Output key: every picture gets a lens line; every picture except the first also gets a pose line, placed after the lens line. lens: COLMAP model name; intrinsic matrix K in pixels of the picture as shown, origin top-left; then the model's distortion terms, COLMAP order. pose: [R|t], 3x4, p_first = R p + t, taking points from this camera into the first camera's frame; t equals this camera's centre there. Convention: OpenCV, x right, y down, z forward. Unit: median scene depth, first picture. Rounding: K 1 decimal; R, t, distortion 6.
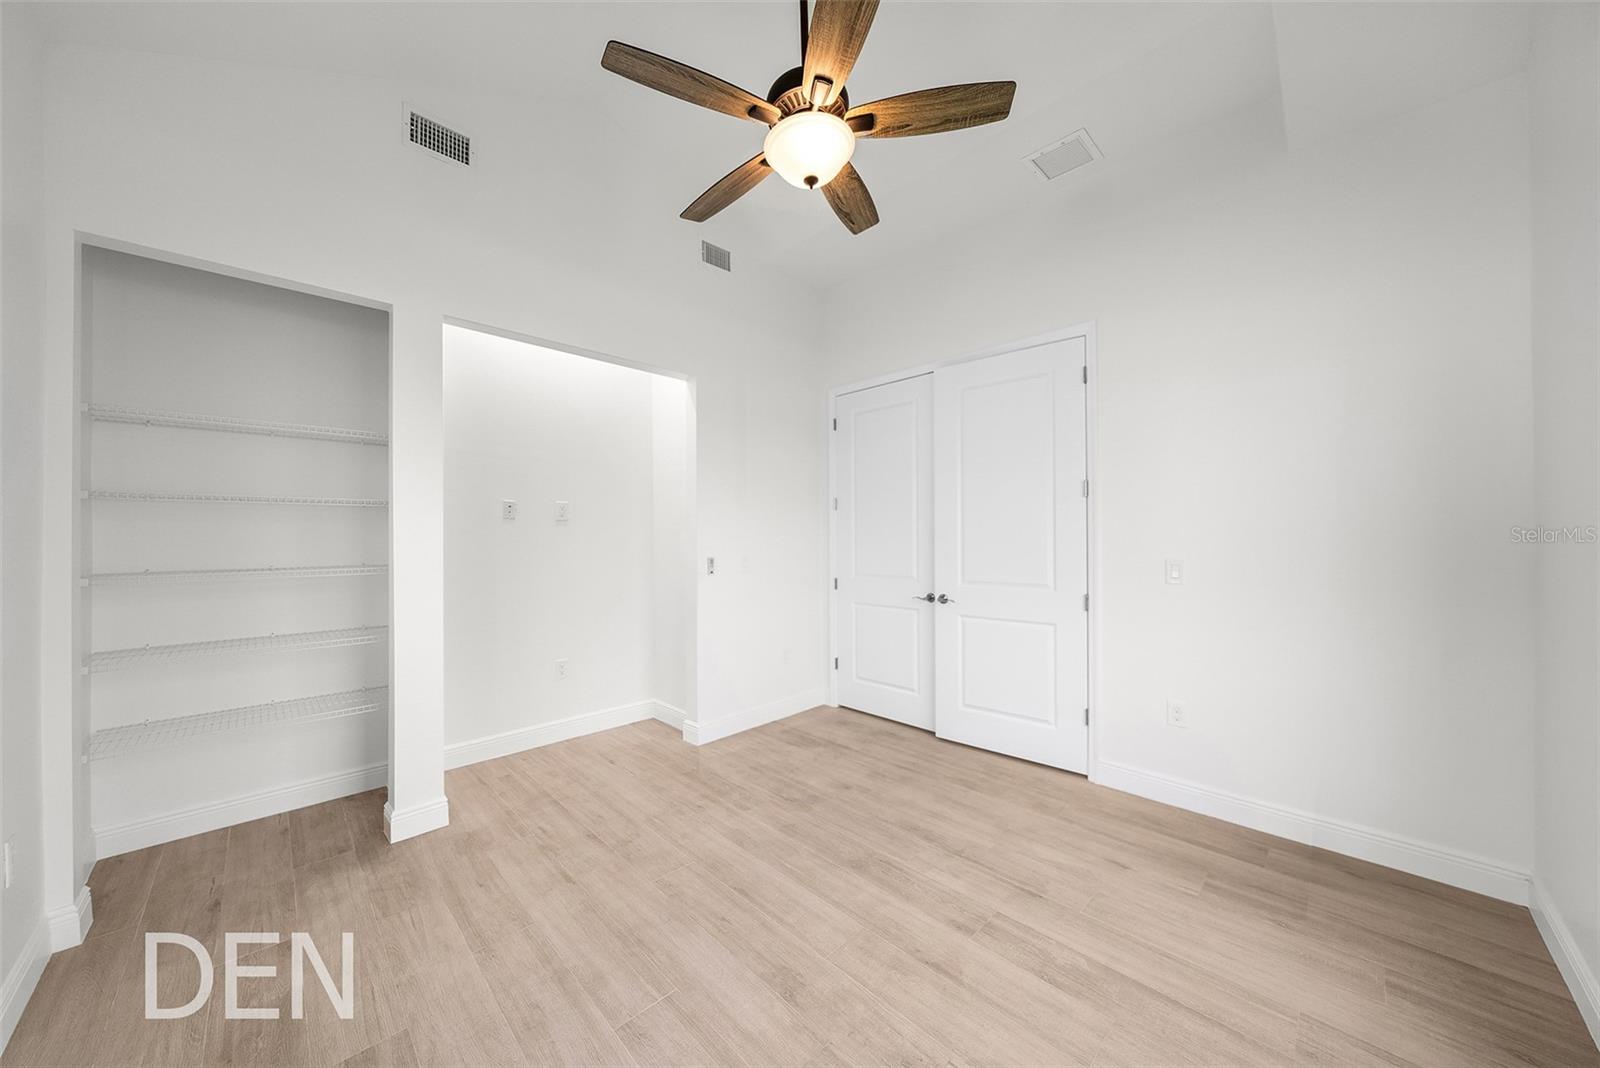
lens RADIAL K [[544.3, 0, 800.0], [0, 544.3, 534.0], [0, 0, 1]] dist [-0.000898, -0.000079]
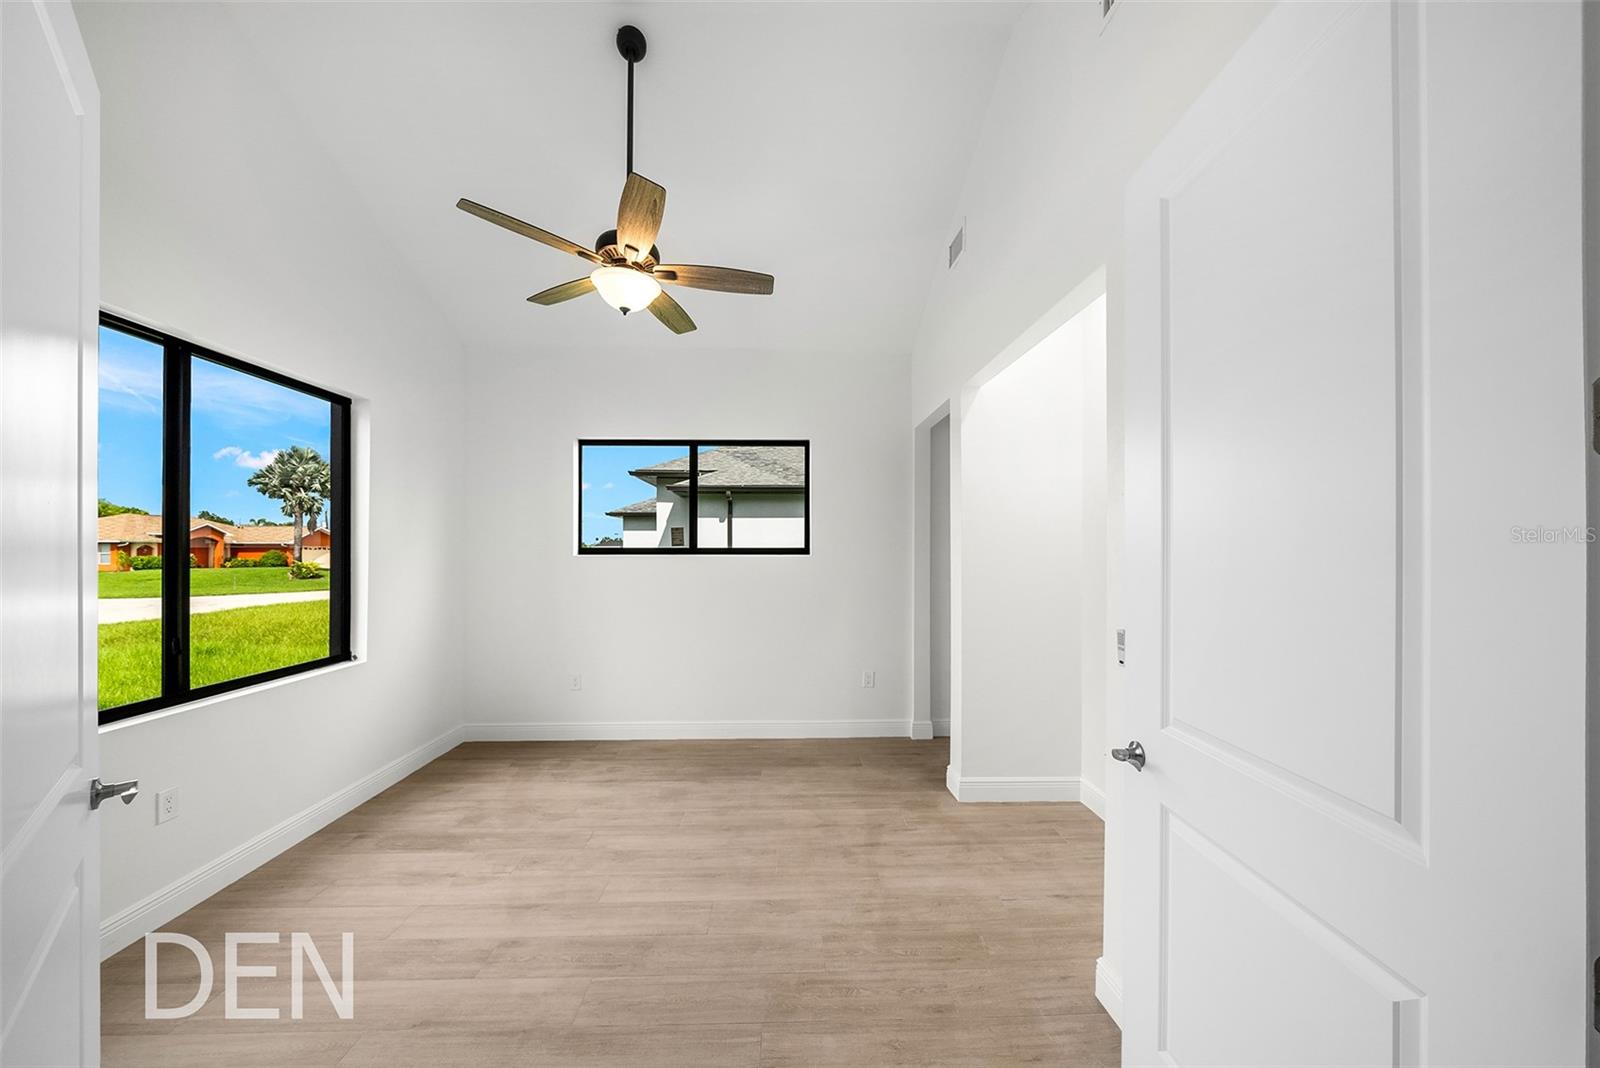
lens RADIAL K [[559.2, 0, 795.4], [0, 559.2, 551.2], [0, 0, 1]] dist [-0.001583, -0.000140]
pose [[-0.681038, 0.005629, -0.732226, 0.639164], [0.004086, 0.999984, 0.003887, -0.047477], [0.732236, -0.000345, -0.681050, 1.923305]]
